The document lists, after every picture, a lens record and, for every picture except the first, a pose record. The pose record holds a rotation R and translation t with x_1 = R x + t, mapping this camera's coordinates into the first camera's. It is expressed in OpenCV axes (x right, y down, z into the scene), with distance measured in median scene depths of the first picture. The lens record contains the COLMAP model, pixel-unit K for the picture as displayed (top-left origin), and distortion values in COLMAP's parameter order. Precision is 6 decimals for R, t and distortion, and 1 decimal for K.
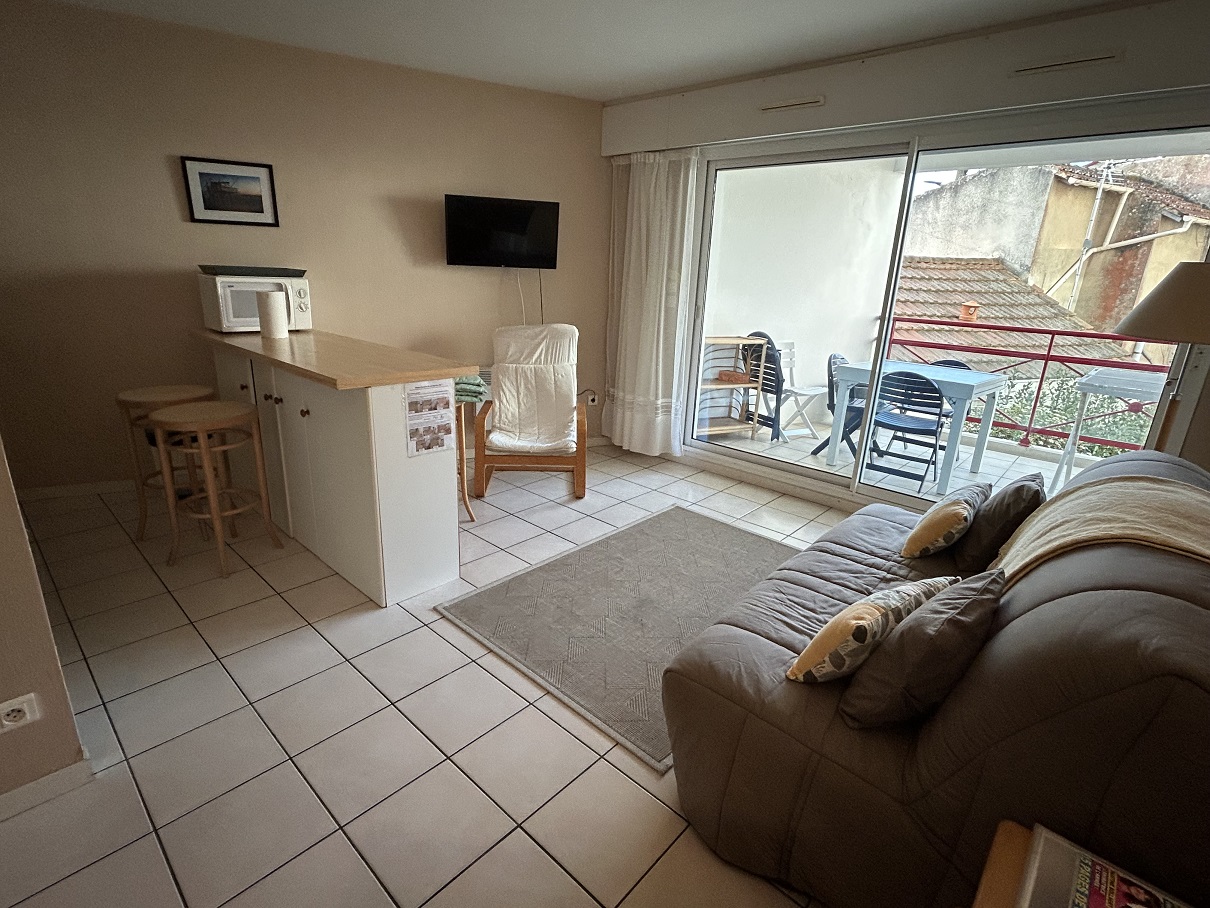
lens RADIAL K [[599.4, 0, 603.7], [0, 599.4, 439.2], [0, 0, 1]] dist [0.000868, 0.000309]
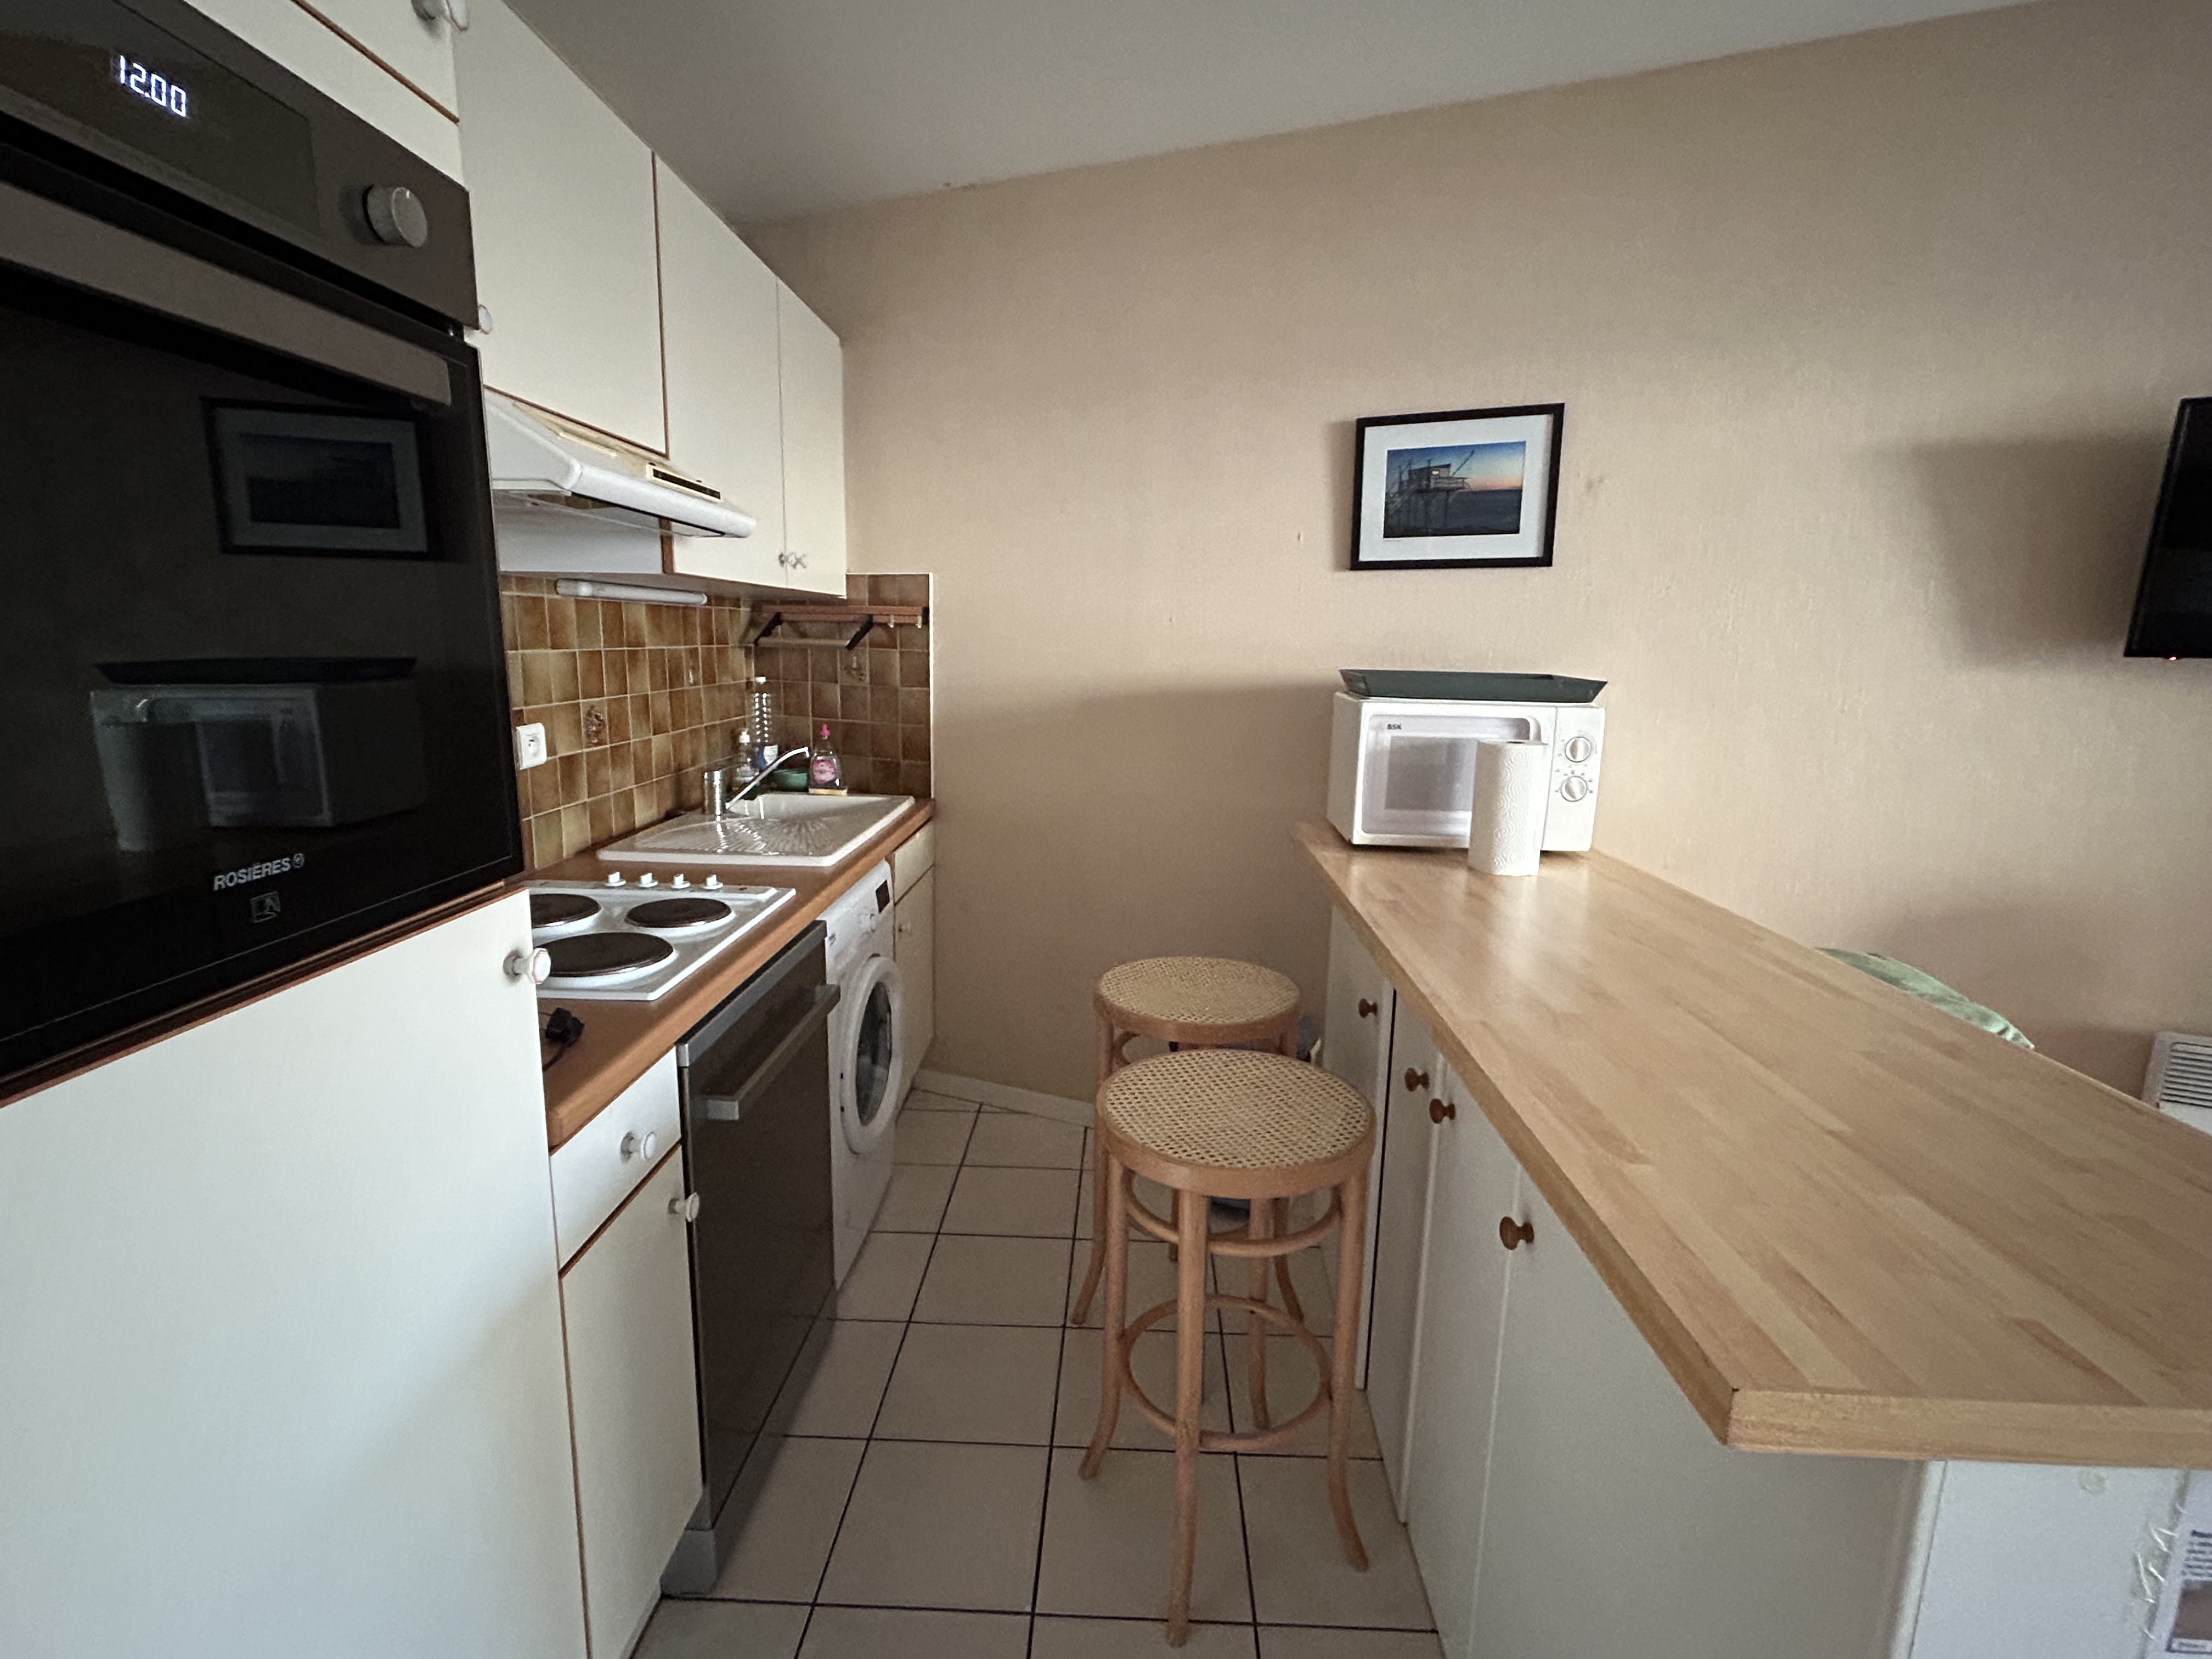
lens RADIAL K [[1046.9, 0, 1106.0], [0, 1046.9, 829.5], [0, 0, 1]] dist [0.000983, -0.000431]
pose [[0.648478, 0.110208, -0.753213, -0.226398], [-0.198095, 0.979806, -0.027187, -0.129469], [0.735006, 0.166838, 0.657214, 0.421750]]
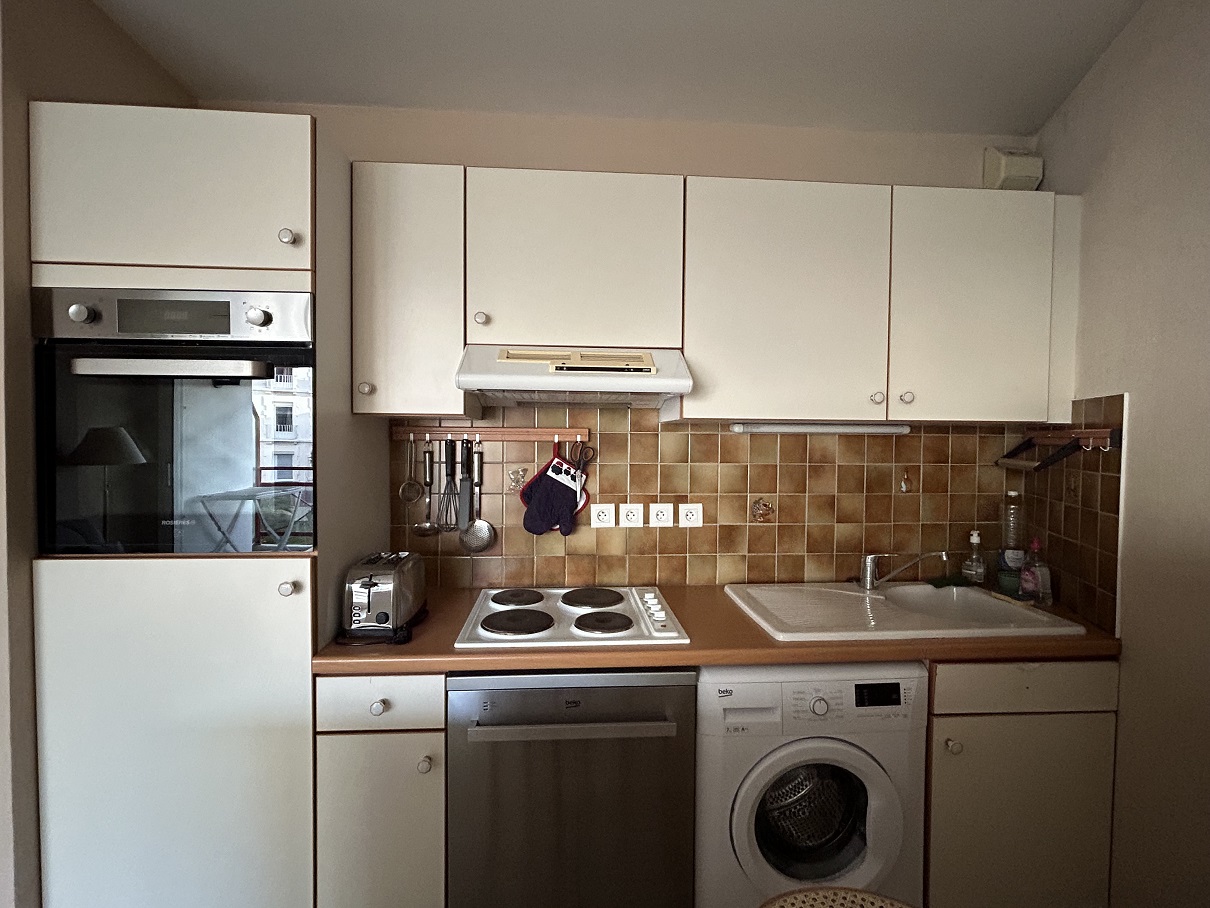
lens RADIAL K [[572.7, 0, 605.0], [0, 572.7, 454.0], [0, 0, 1]] dist [0.000983, -0.000431]
pose [[-0.694763, -0.028756, -0.718663, -0.378085], [-0.227708, 0.956596, 0.181859, -0.250758], [0.682241, 0.289994, -0.671156, 0.805221]]
